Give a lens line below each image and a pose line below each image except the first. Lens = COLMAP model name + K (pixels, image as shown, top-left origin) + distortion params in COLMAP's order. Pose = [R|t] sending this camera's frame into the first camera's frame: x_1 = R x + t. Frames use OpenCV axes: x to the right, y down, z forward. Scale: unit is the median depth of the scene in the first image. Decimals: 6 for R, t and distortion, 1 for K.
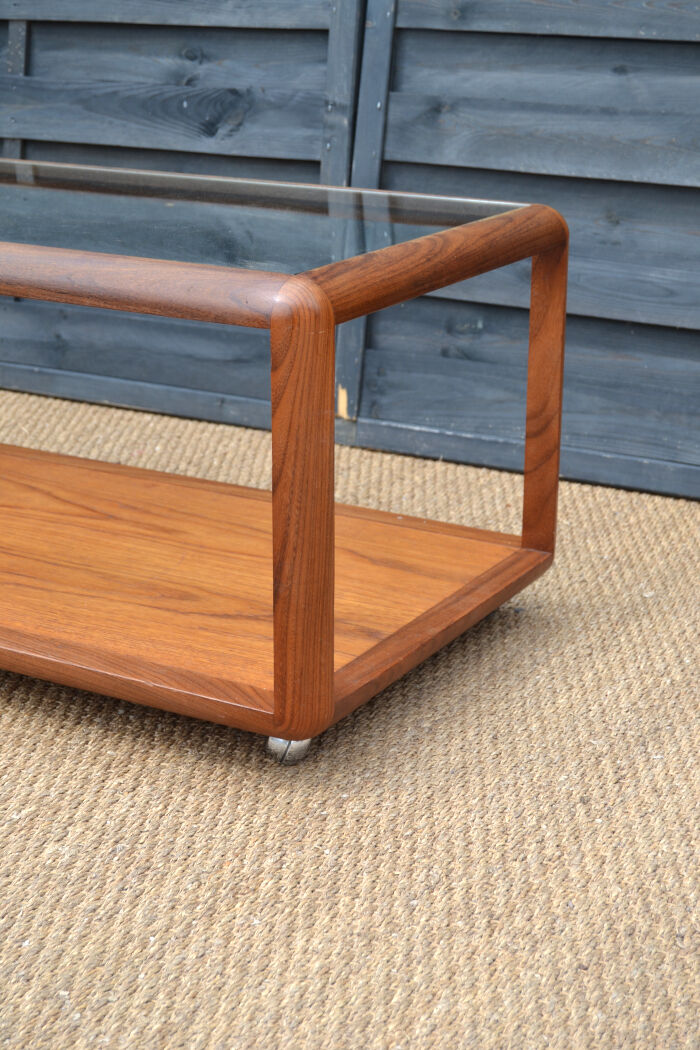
lens RADIAL K [[1811.3, 0, 350.0], [0, 1811.3, 525.0], [0, 0, 1]] dist [0.003725, -0.060787]
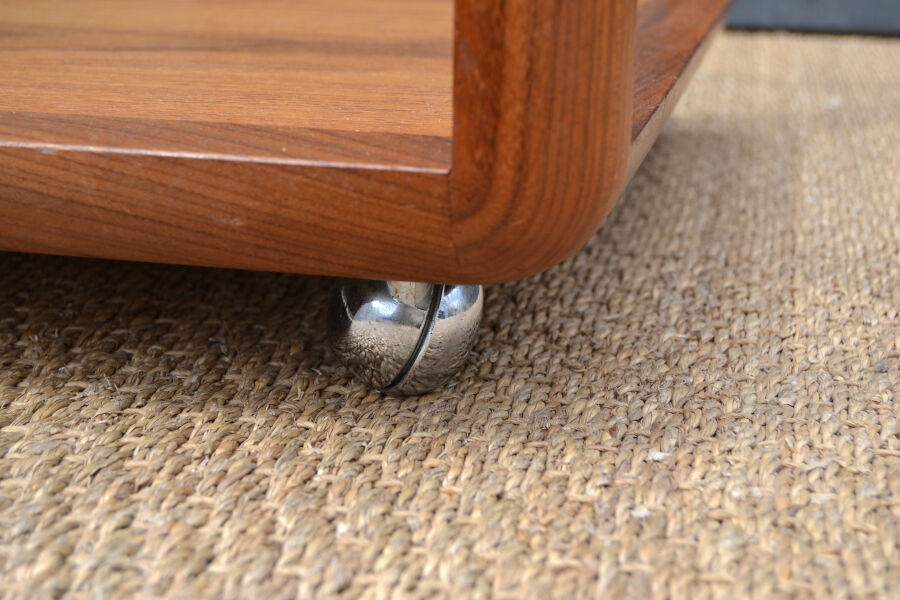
lens RADIAL K [[1552.5, 0, 450.0], [0, 1552.5, 300.0], [0, 0, 1]] dist [0.003725, -0.060787]
pose [[0.963254, -0.072539, 0.258613, -0.063121], [0.077173, 0.996987, -0.007797, 0.076110], [-0.257268, 0.027469, 0.965950, 0.470121]]
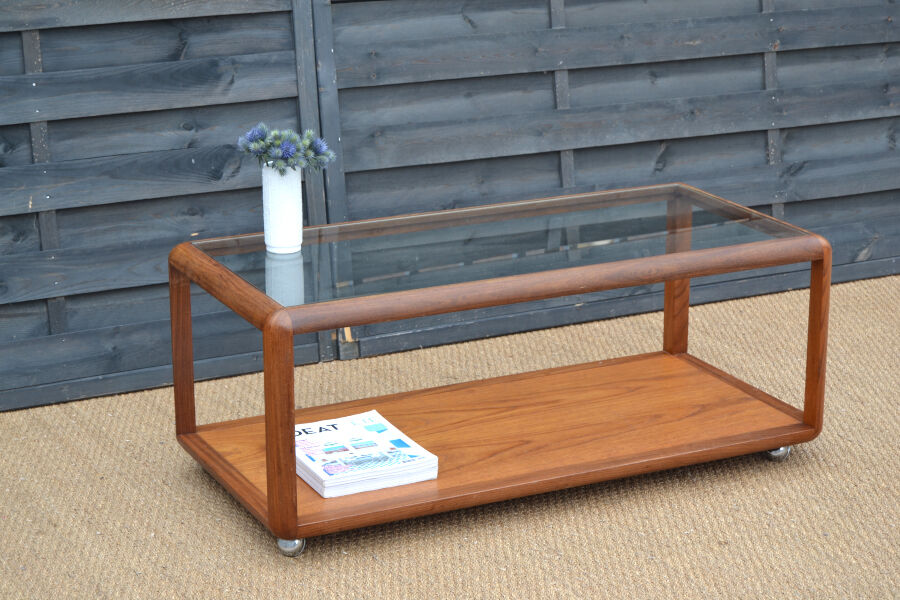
lens RADIAL K [[2101.6, 0, 450.0], [0, 2101.6, 300.0], [0, 0, 1]] dist [0.018027, -0.176852]
pose [[0.557382, -0.242105, 0.794173, -1.398174], [0.263593, 0.958654, 0.107248, -0.269202], [-0.787302, 0.149560, 0.598153, -0.128713]]
